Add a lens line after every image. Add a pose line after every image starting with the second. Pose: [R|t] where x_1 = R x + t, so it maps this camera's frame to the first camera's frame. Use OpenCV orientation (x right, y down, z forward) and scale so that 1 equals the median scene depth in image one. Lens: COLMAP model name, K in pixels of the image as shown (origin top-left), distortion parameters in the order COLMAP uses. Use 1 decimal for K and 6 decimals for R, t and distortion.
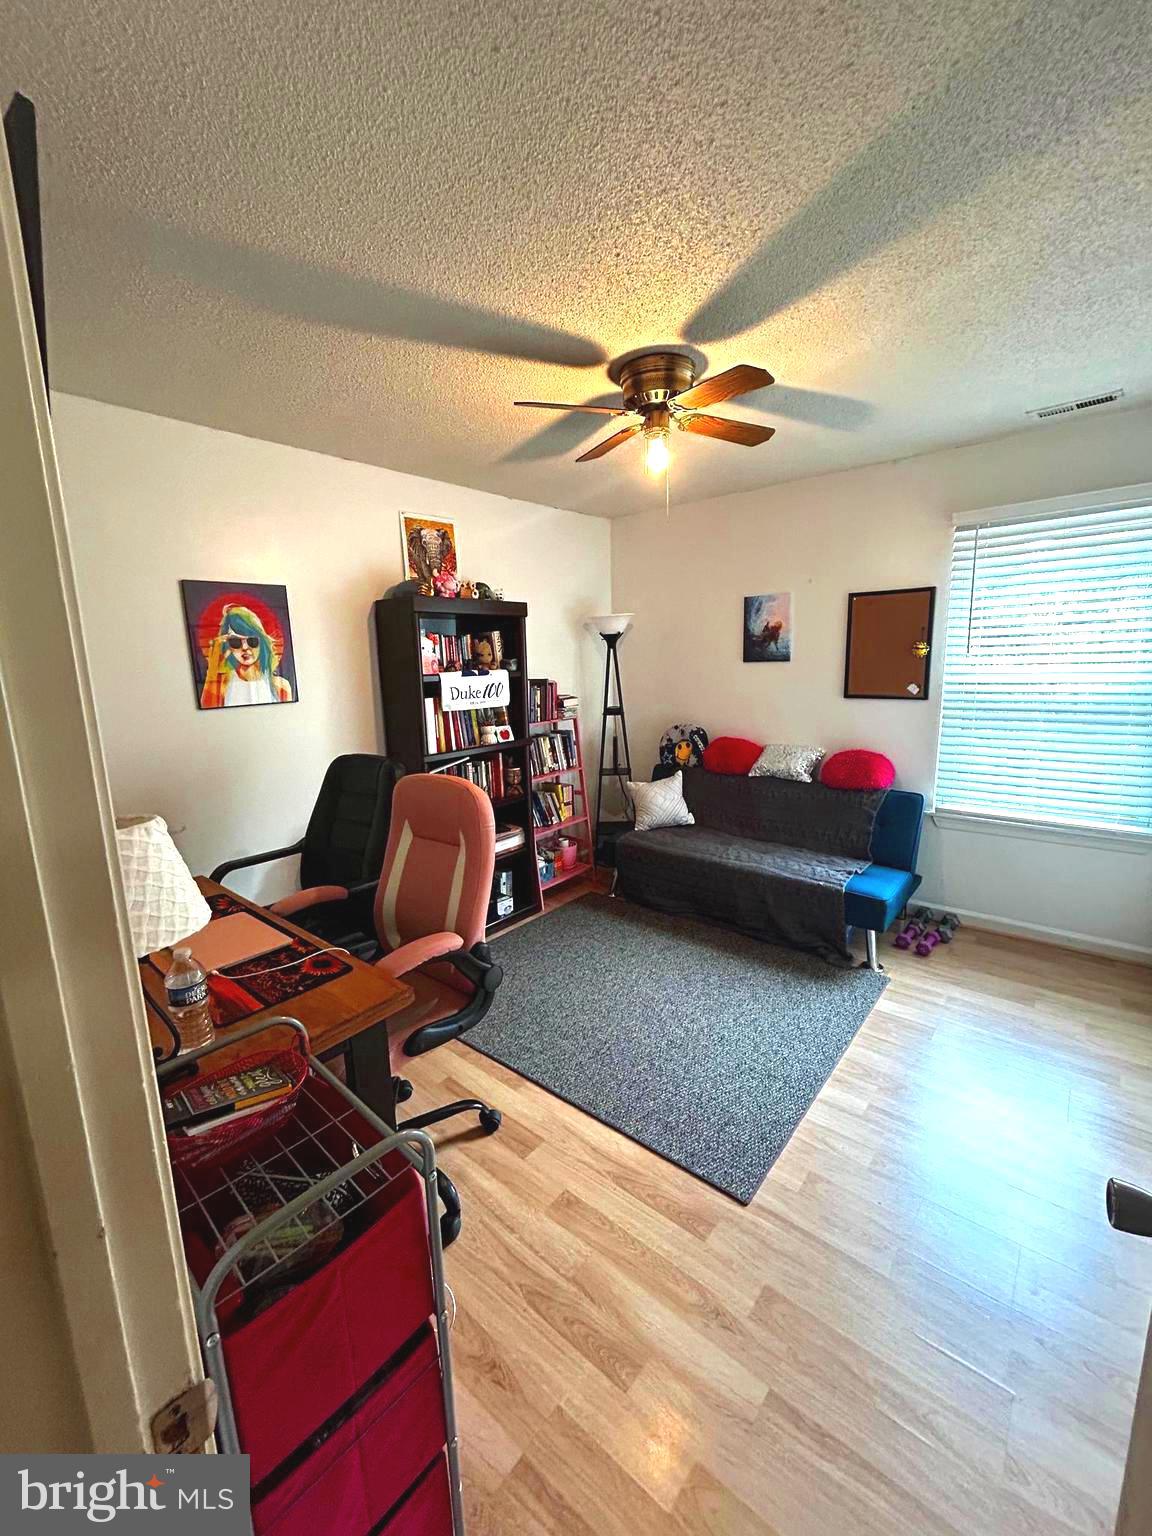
lens RADIAL K [[619.2, 0, 572.1], [0, 619.2, 769.9], [0, 0, 1]] dist [-0.001346, 0.001644]
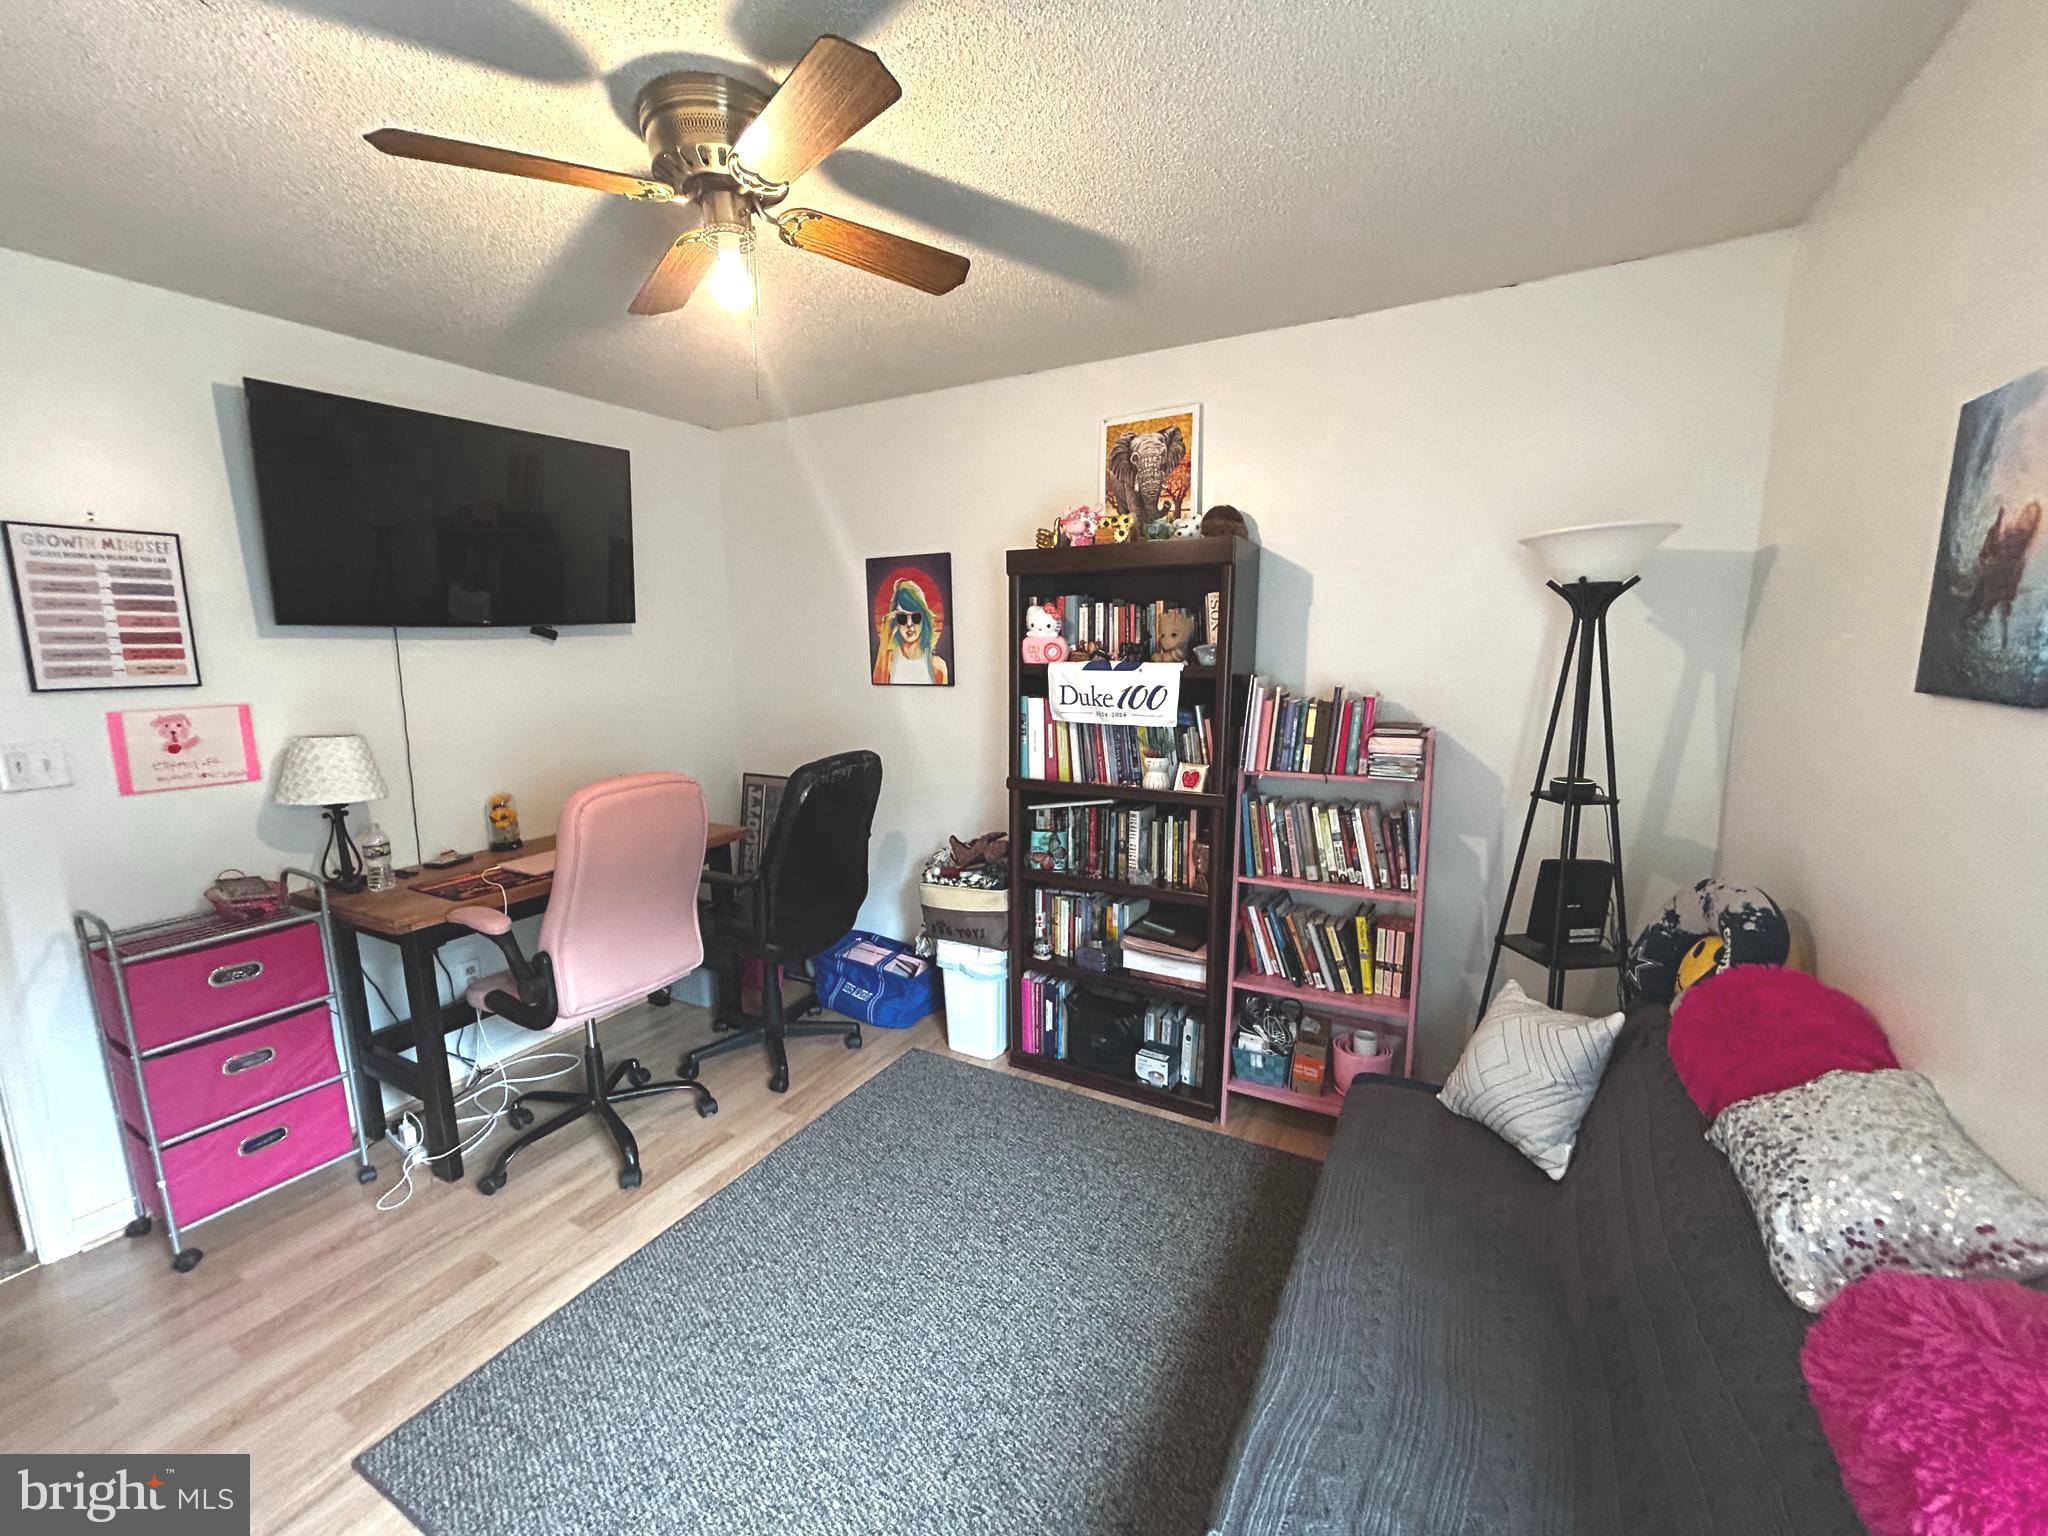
lens RADIAL K [[825.6, 0, 1022.0], [0, 825.6, 773.3], [0, 0, 1]] dist [-0.001346, 0.001644]
pose [[0.207650, 0.187278, -0.960109, 0.617111], [-0.174098, 0.972908, 0.152121, -0.160725], [0.962586, 0.135565, 0.234629, 0.735188]]
